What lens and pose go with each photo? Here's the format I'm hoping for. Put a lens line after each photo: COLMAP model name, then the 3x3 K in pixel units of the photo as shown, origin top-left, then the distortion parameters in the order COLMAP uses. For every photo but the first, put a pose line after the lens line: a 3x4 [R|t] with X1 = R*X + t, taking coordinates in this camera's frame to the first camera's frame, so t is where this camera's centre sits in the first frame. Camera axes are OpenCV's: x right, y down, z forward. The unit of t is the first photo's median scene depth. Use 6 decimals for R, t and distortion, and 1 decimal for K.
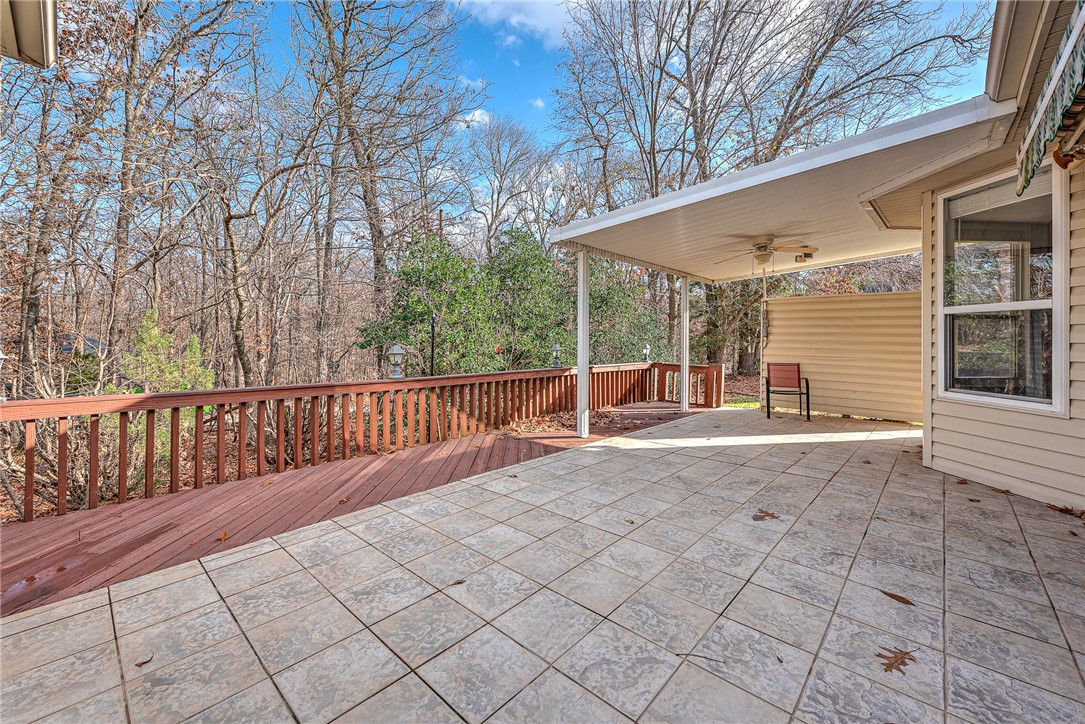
lens RADIAL K [[431.7, 0, 513.6], [0, 431.7, 338.5], [0, 0, 1]] dist [0.010874, -0.002658]
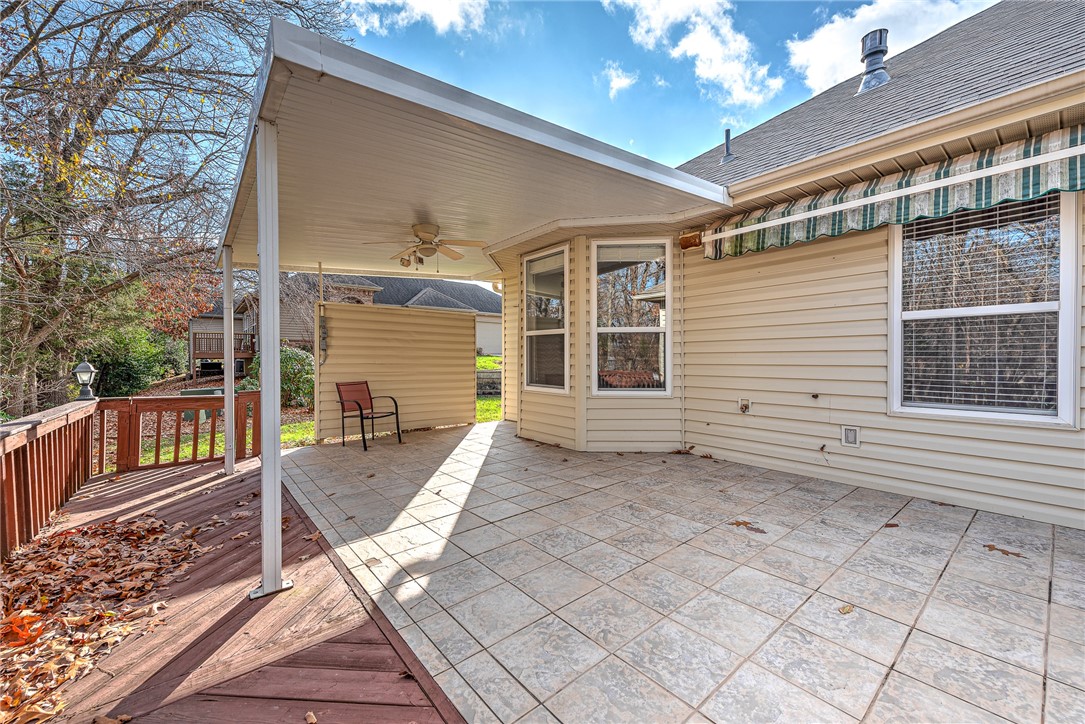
lens RADIAL K [[431.7, 0, 542.6], [0, 431.7, 359.9], [0, 0, 1]] dist [0.010874, -0.002658]
pose [[0.077496, -0.009028, 0.996952, -0.427329], [0.004077, 0.999954, 0.008738, 0.019433], [-0.996984, 0.003387, 0.077529, 1.357686]]
